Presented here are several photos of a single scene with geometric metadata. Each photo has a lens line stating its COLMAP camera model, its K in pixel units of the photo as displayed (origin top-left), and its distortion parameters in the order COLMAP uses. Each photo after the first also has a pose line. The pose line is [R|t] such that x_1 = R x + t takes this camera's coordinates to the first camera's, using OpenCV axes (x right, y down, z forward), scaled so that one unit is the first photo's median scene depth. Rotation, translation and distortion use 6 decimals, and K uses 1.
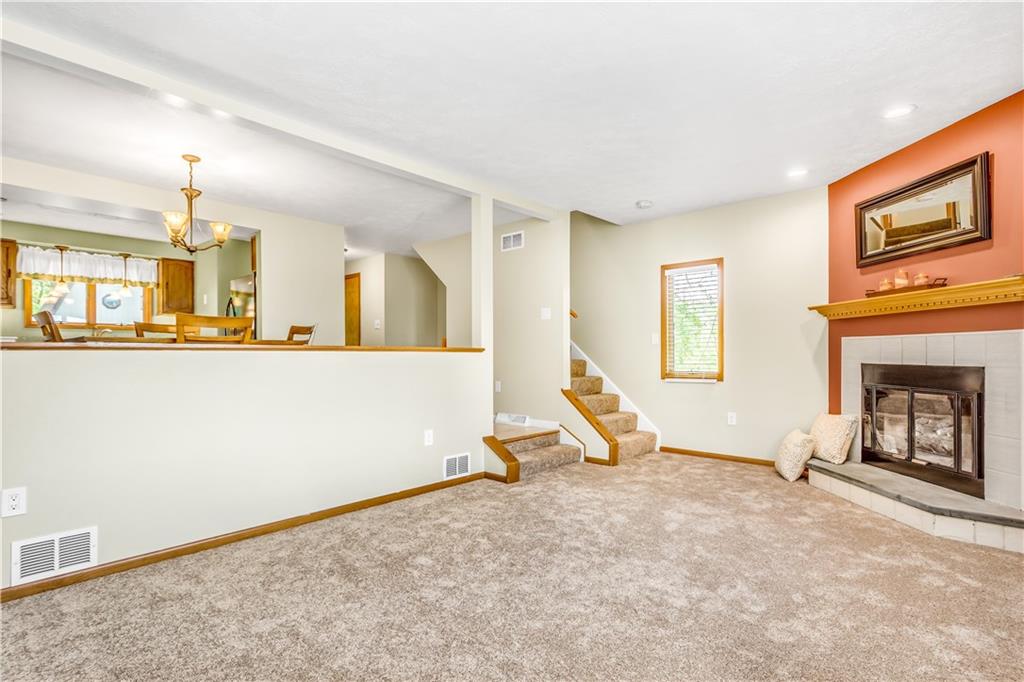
lens RADIAL K [[498.2, 0, 513.6], [0, 498.2, 356.6], [0, 0, 1]] dist [-0.001353, -0.000325]
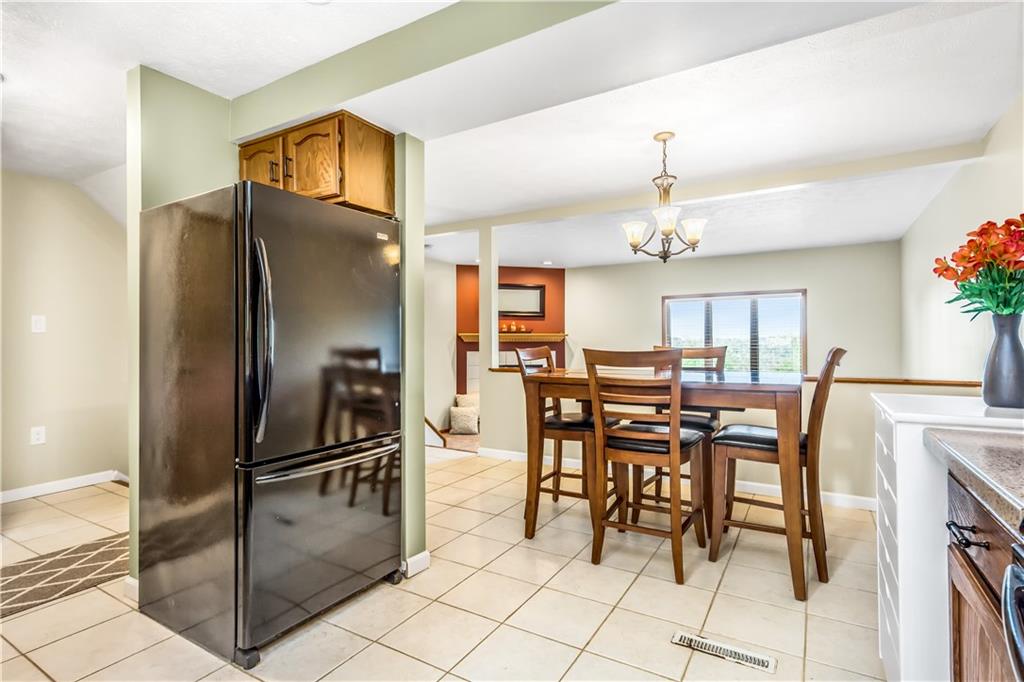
lens RADIAL K [[505.5, 0, 512.0], [0, 505.5, 341.0], [0, 0, 1]] dist [-0.001454, -0.000567]
pose [[-0.219140, 0.015717, 0.975567, -1.306430], [0.005005, 0.999875, -0.014985, -0.053398], [-0.975681, 0.001599, -0.219191, 1.373548]]
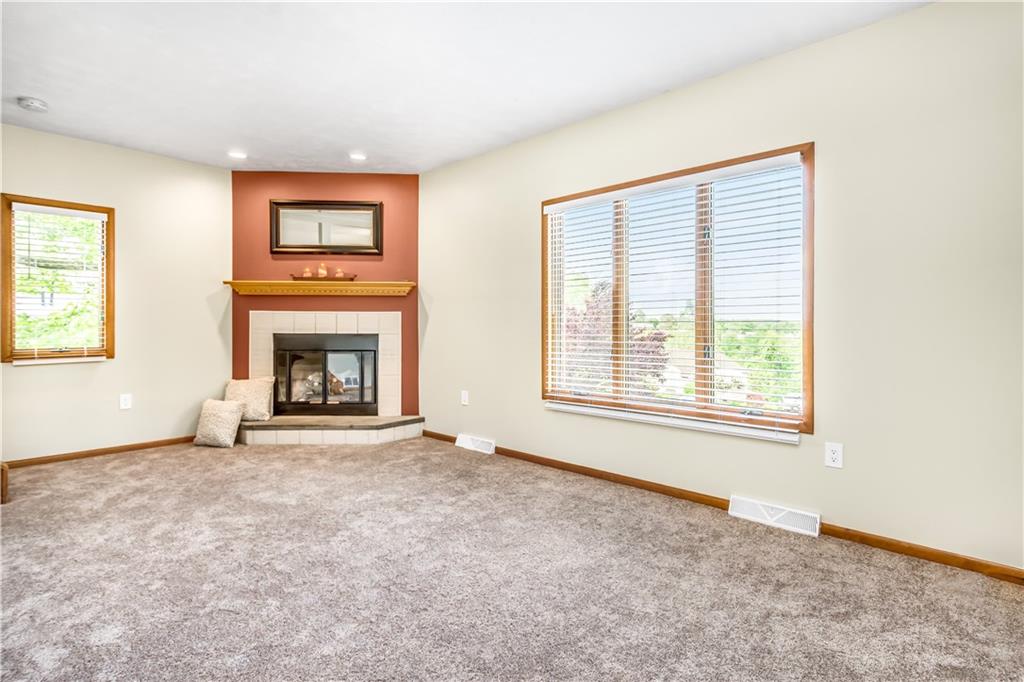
lens RADIAL K [[506.6, 0, 511.4], [0, 506.6, 327.1], [0, 0, 1]] dist [-0.000188, -0.000148]
pose [[-0.006490, -0.004409, 0.999969, -0.552773], [0.001995, 0.999988, 0.004422, -0.005885], [-0.999977, 0.002024, -0.006481, 0.451880]]
